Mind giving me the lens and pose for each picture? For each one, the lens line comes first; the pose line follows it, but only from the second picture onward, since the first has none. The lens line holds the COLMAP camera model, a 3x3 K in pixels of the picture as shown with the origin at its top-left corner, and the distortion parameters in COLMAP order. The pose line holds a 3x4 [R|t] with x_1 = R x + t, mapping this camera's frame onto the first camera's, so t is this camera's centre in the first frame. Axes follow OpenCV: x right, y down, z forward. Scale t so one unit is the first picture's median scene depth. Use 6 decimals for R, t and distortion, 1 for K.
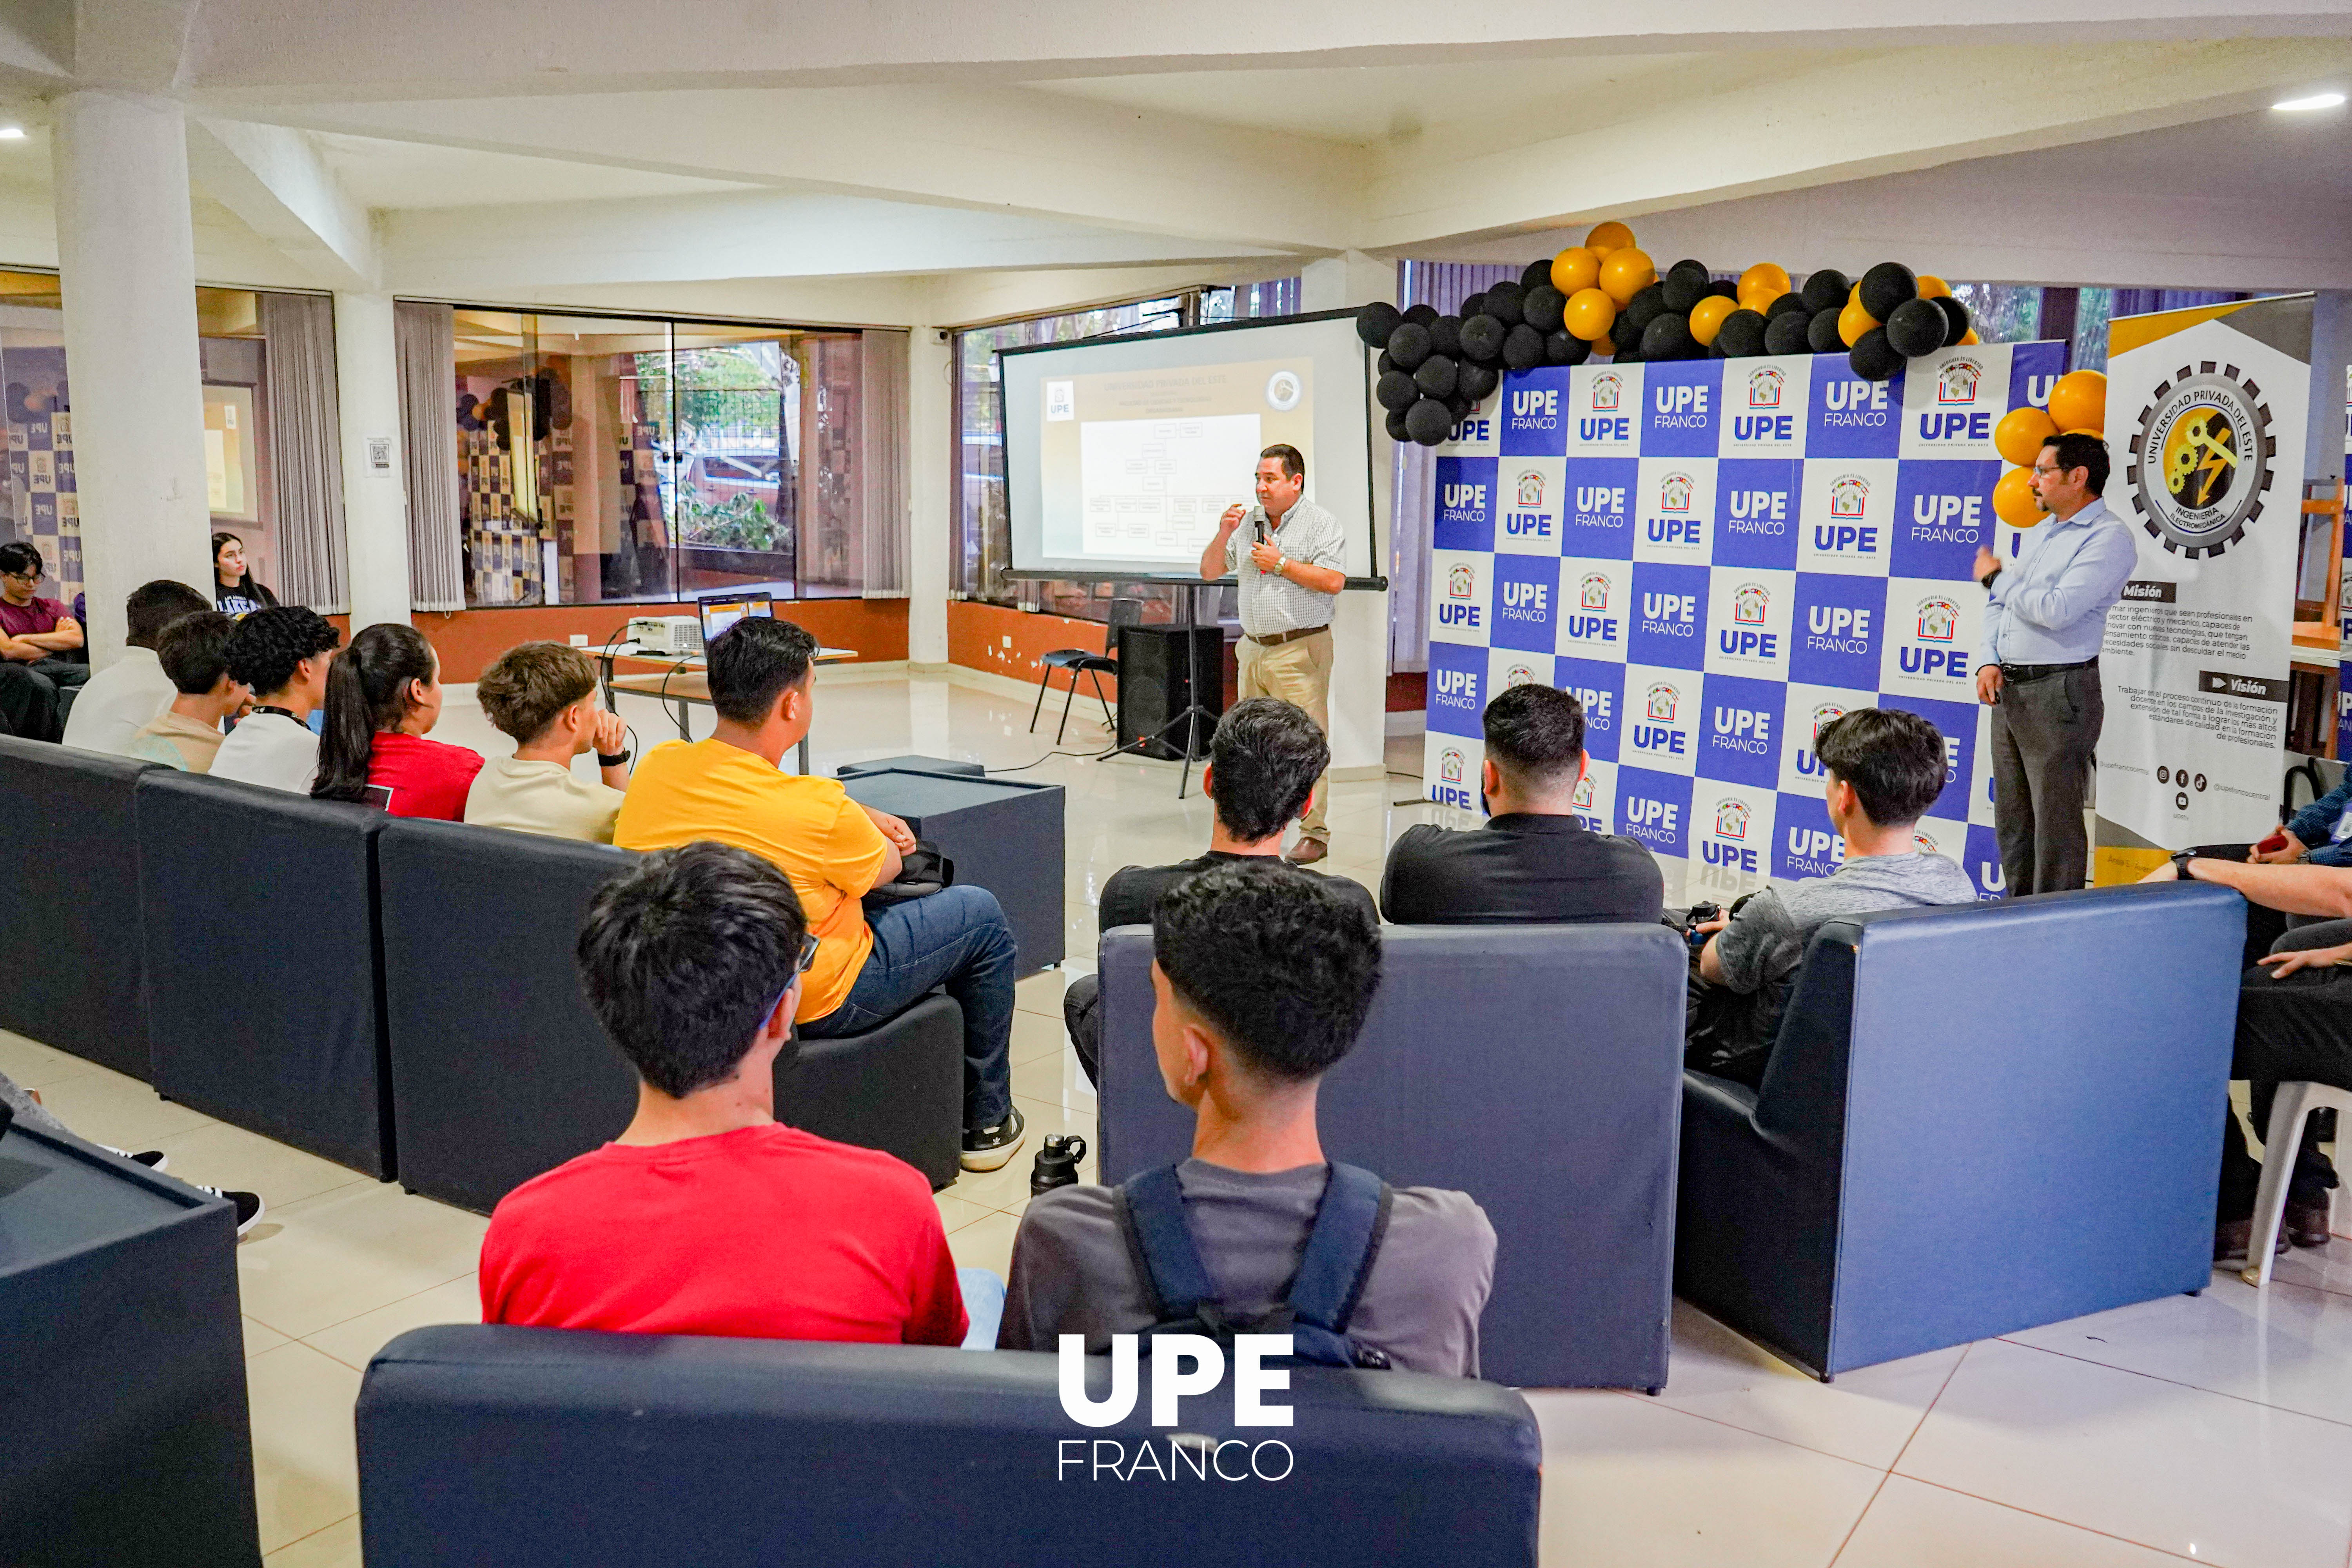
lens RADIAL K [[2008.5, 0, 1178.3], [0, 2008.5, 778.2], [0, 0, 1]] dist [0.012556, -0.003924]
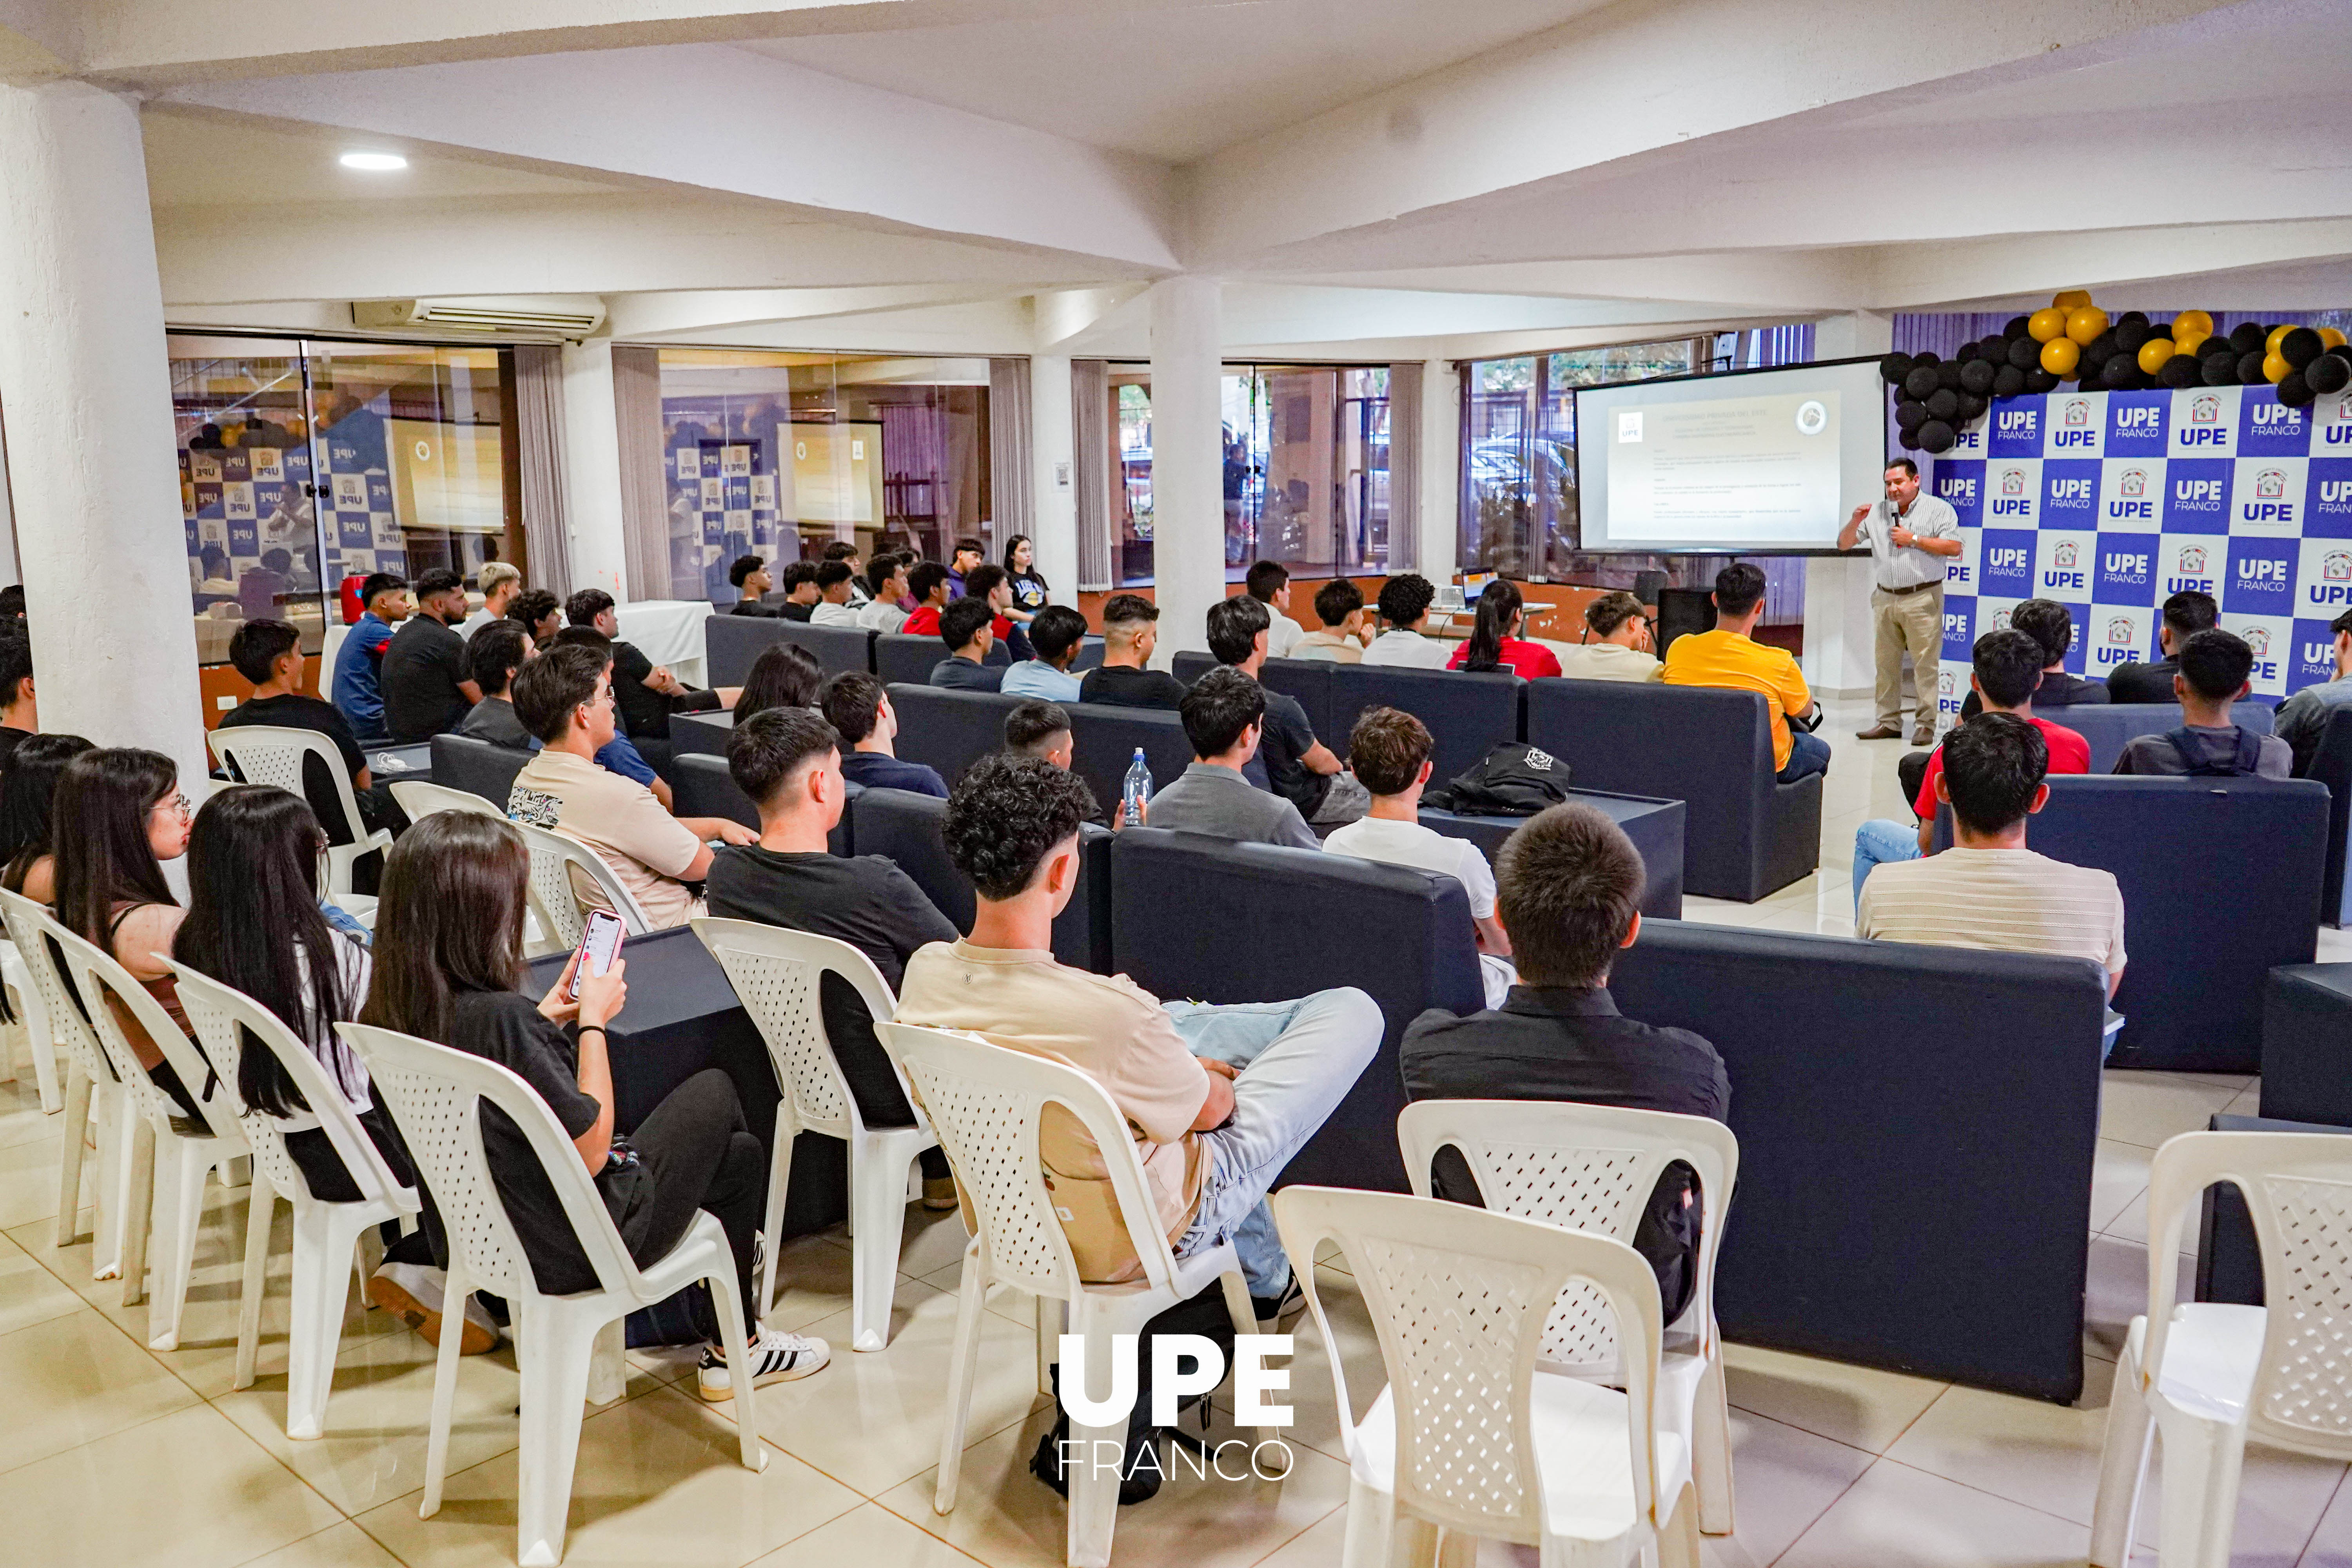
lens RADIAL K [[2008.5, 0, 1150.0], [0, 2008.5, 784.1], [0, 0, 1]] dist [0.012556, -0.003924]
pose [[0.991896, -0.007298, -0.126841, -0.249237], [0.008540, 0.999921, 0.009250, 0.049550], [0.126763, -0.010258, 0.991880, -0.478877]]
